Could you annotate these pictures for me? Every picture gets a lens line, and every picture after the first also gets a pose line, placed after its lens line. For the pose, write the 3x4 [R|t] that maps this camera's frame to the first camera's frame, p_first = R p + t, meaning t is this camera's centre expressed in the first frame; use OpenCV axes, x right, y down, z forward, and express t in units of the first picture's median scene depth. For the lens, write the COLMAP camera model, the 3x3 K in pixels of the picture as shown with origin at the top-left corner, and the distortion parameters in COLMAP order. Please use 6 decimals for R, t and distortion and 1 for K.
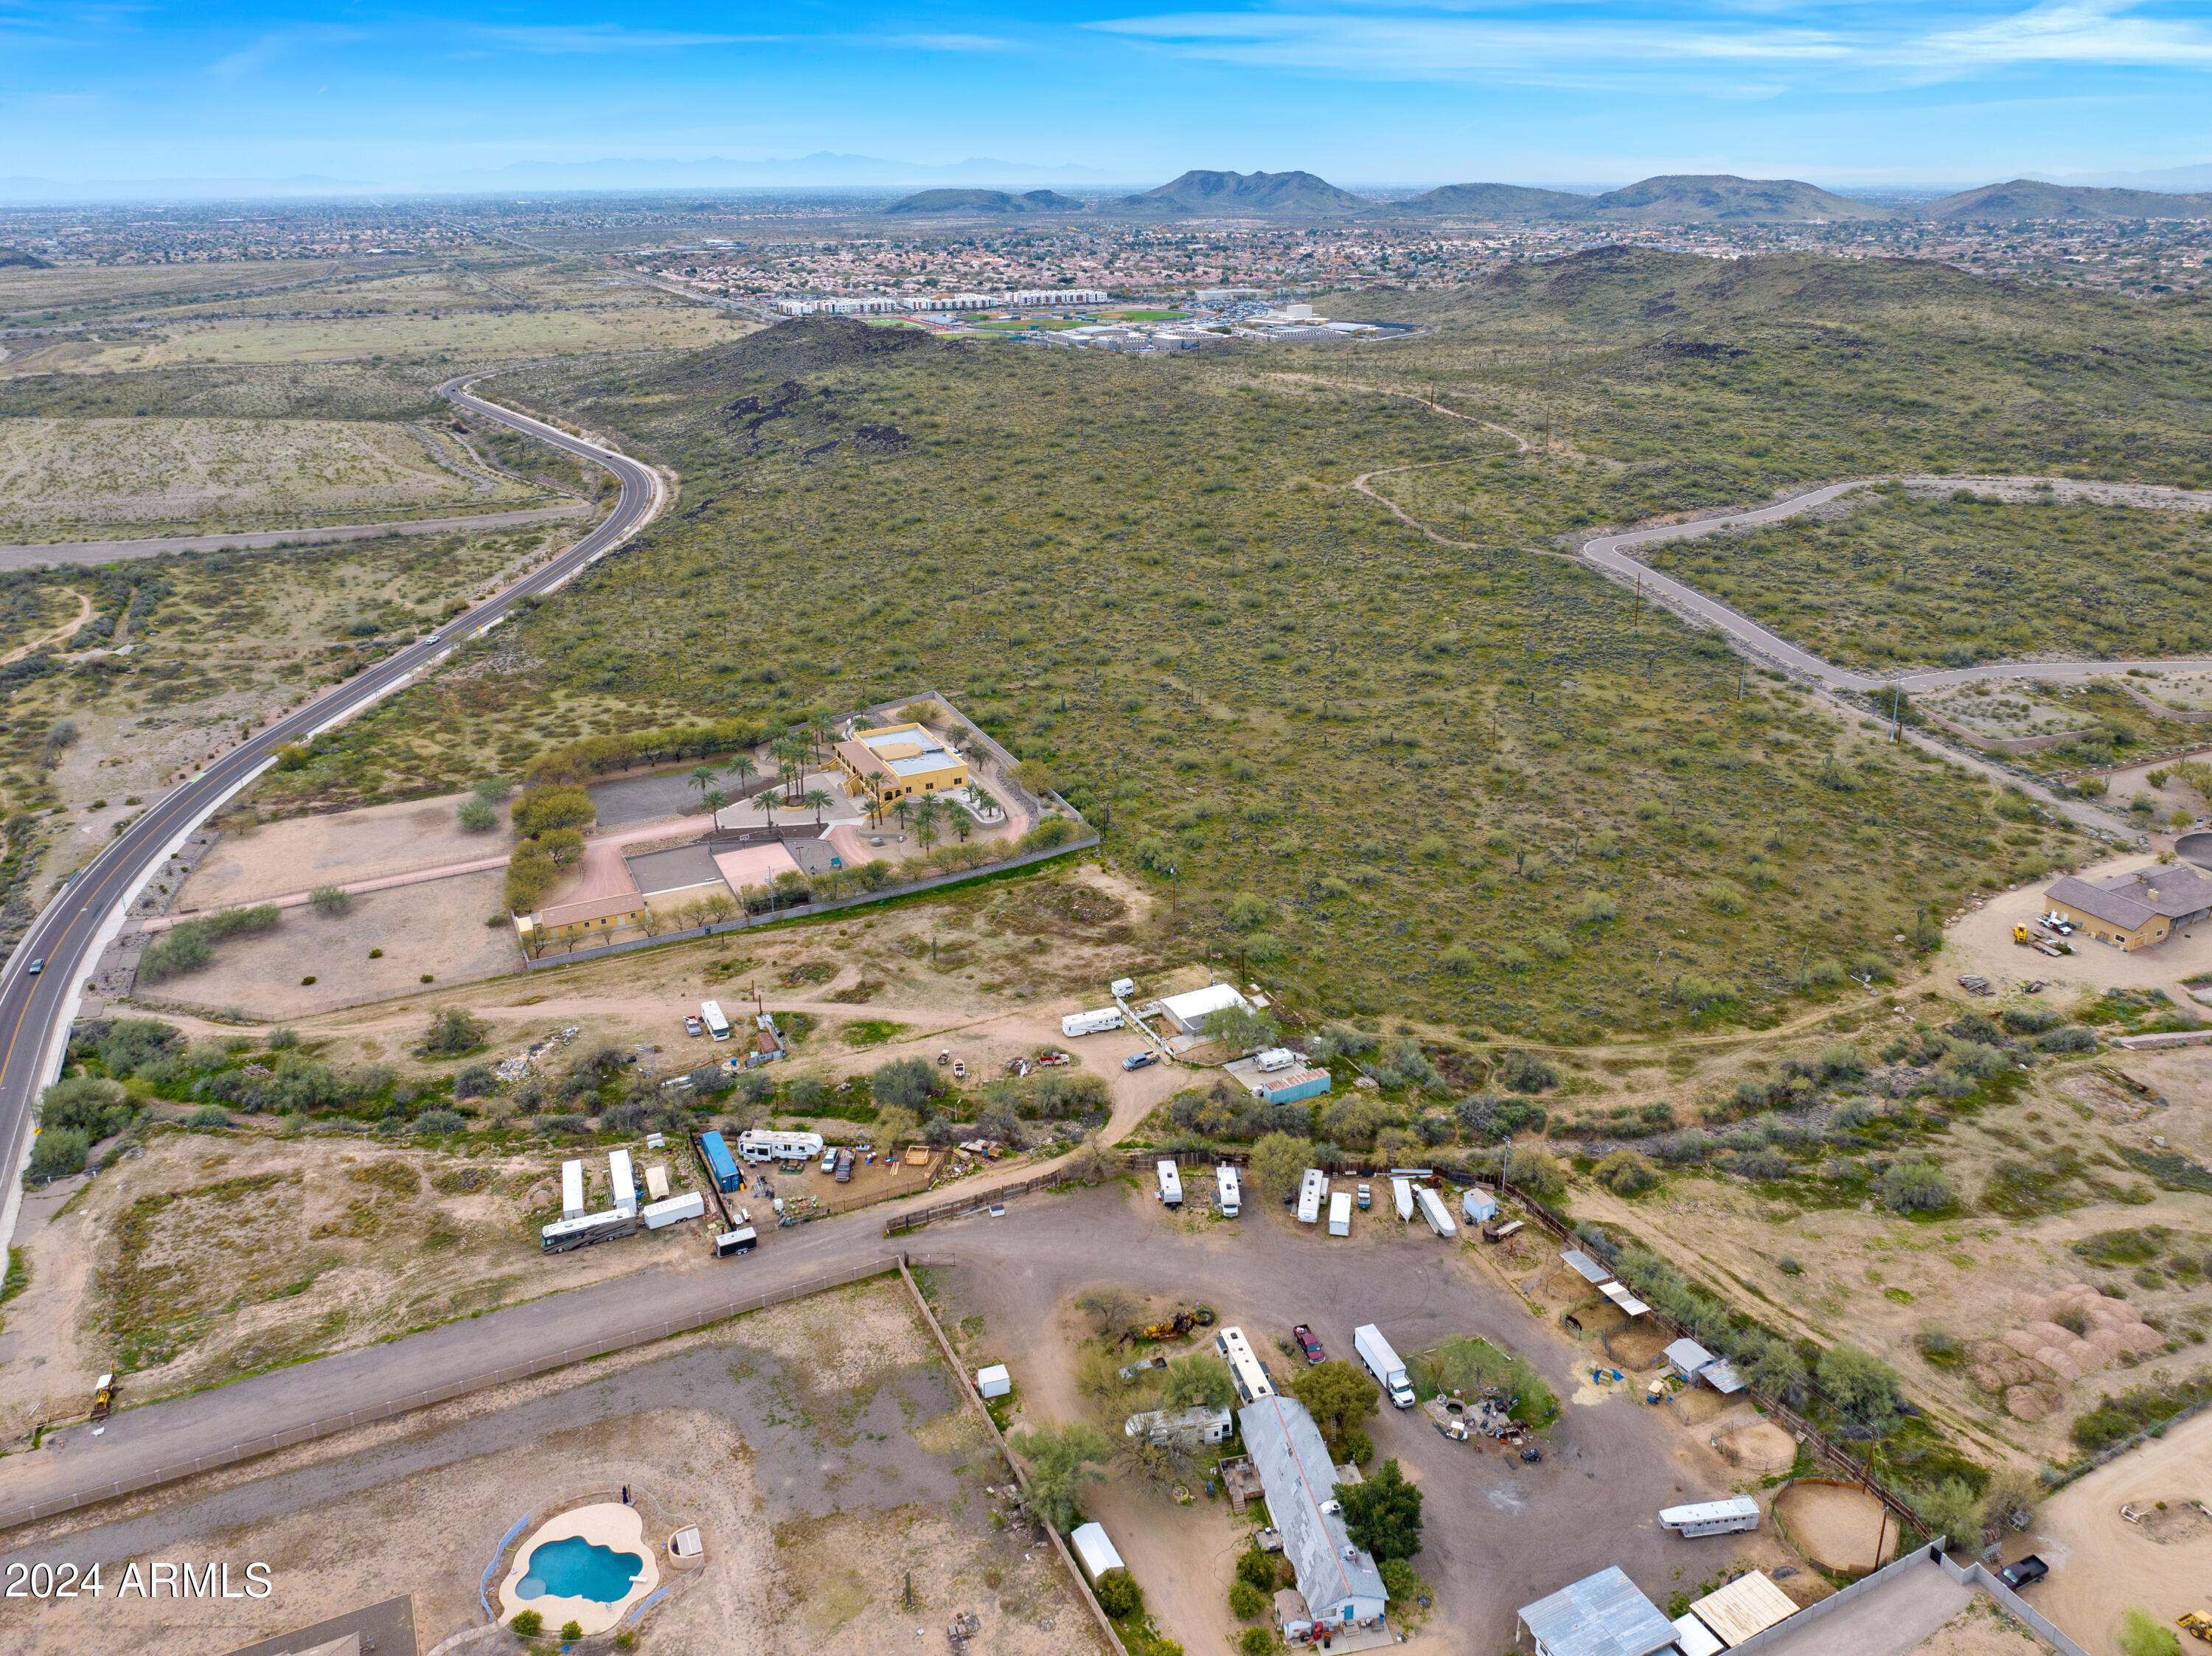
lens RADIAL K [[1547.4, 0, 1106.0], [0, 1547.4, 828.0], [0, 0, 1]] dist [-0.038937, 0.005480]
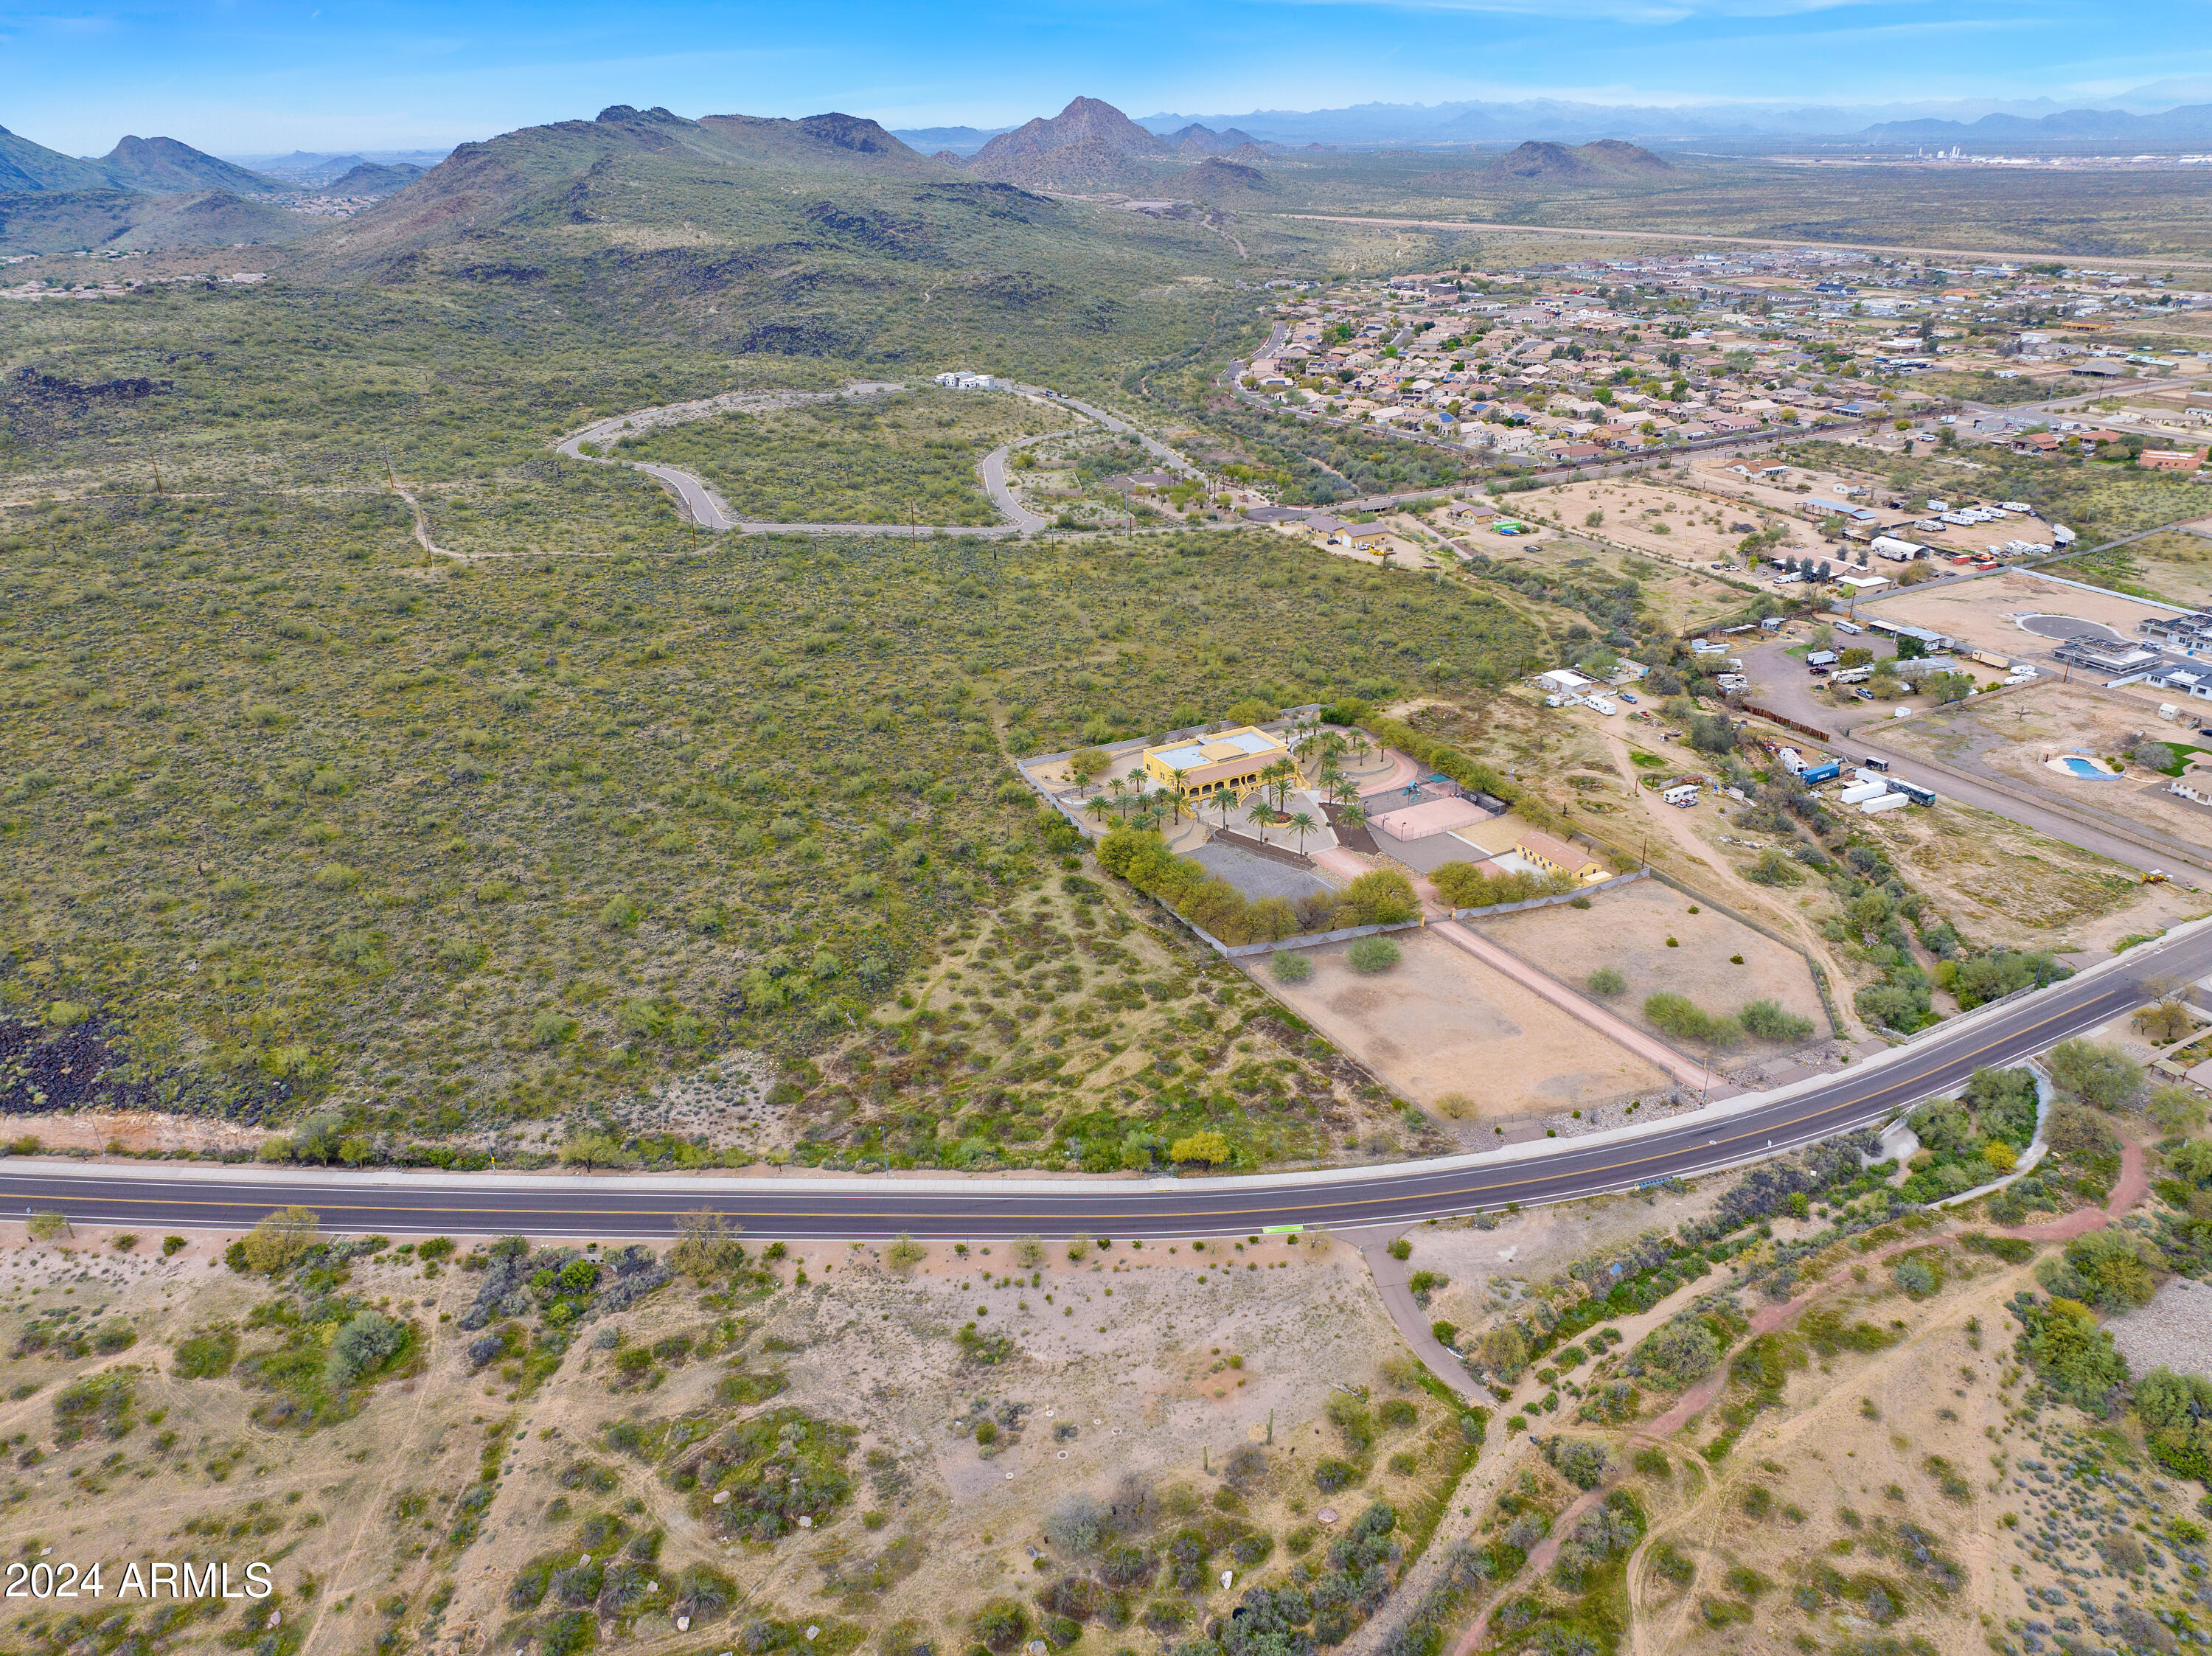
lens RADIAL K [[1547.4, 0, 1106.0], [0, 1547.4, 828.0], [0, 0, 1]] dist [-0.038937, 0.005480]
pose [[-0.037881, -0.411869, 0.910455, -1.458048], [0.403966, 0.827030, 0.390938, -0.593375], [-0.913989, 0.382602, 0.135052, 1.211360]]
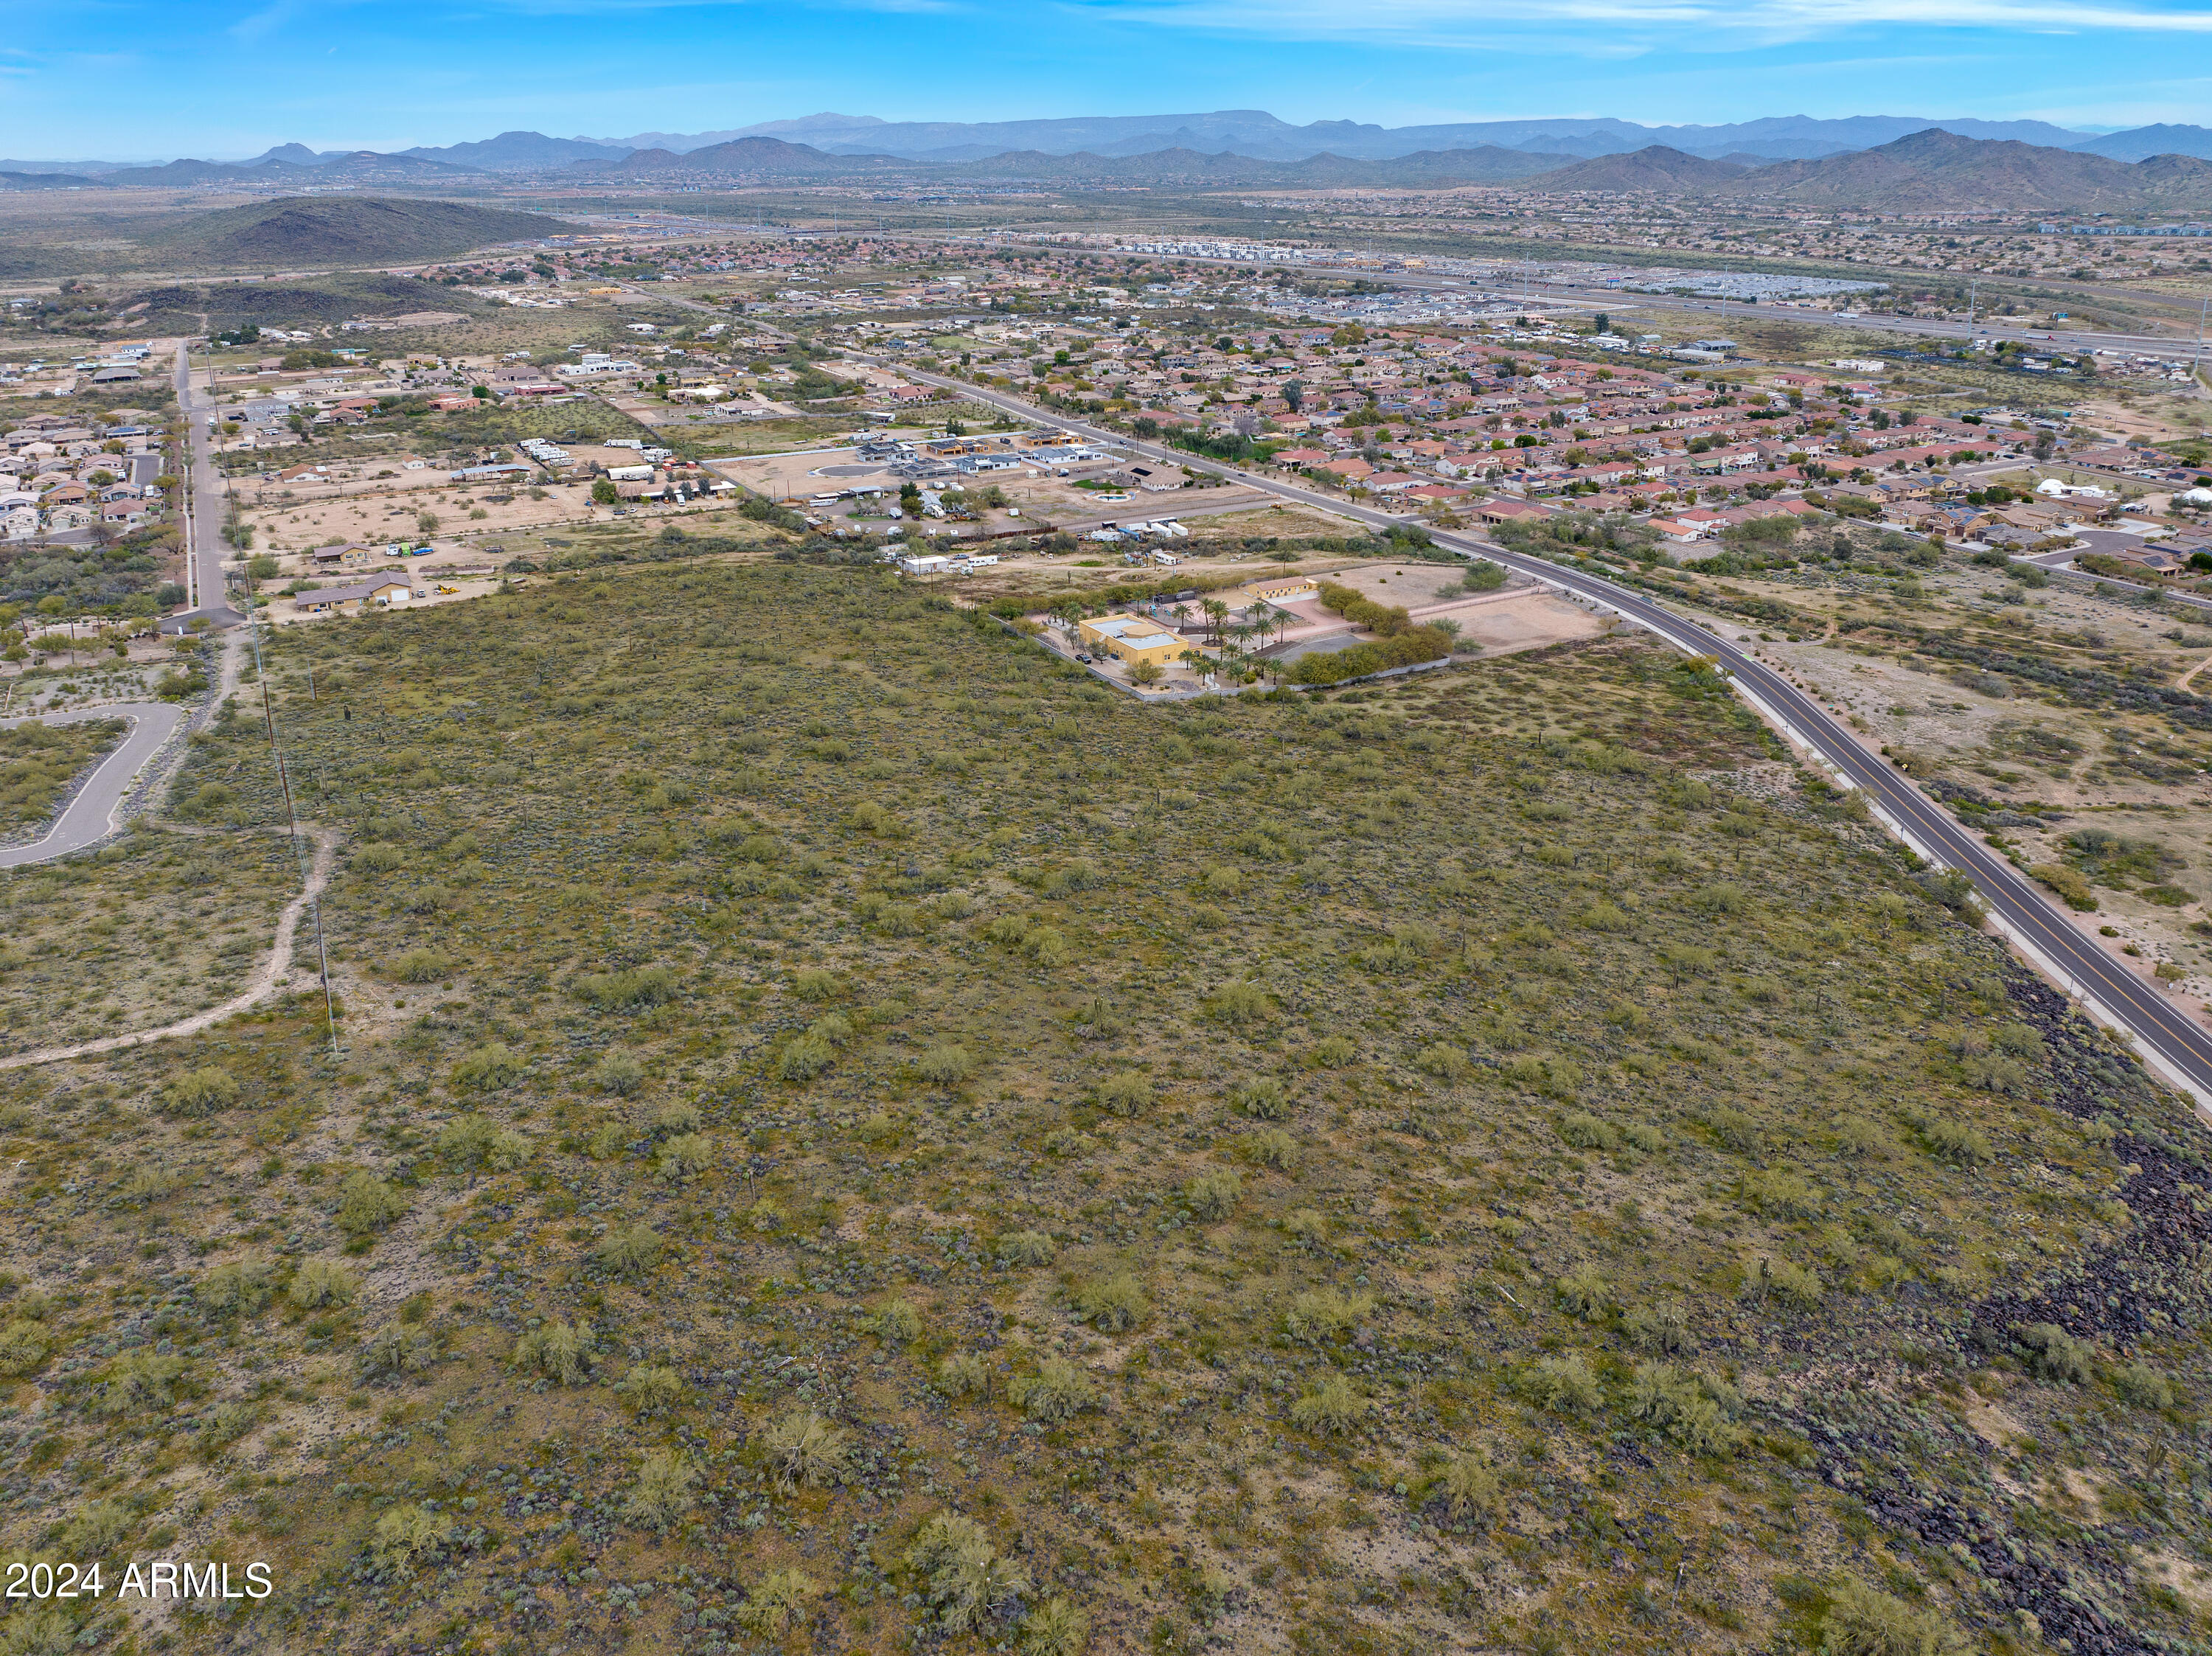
lens RADIAL K [[1617.0, 0, 1104.7], [0, 1617.0, 769.6], [0, 0, 1]] dist [-0.012668, -0.042624]
pose [[-0.998409, 0.028618, -0.048575, -0.054029], [-0.013206, 0.718912, 0.694976, -1.086825], [0.054810, 0.694512, -0.717390, 2.533495]]
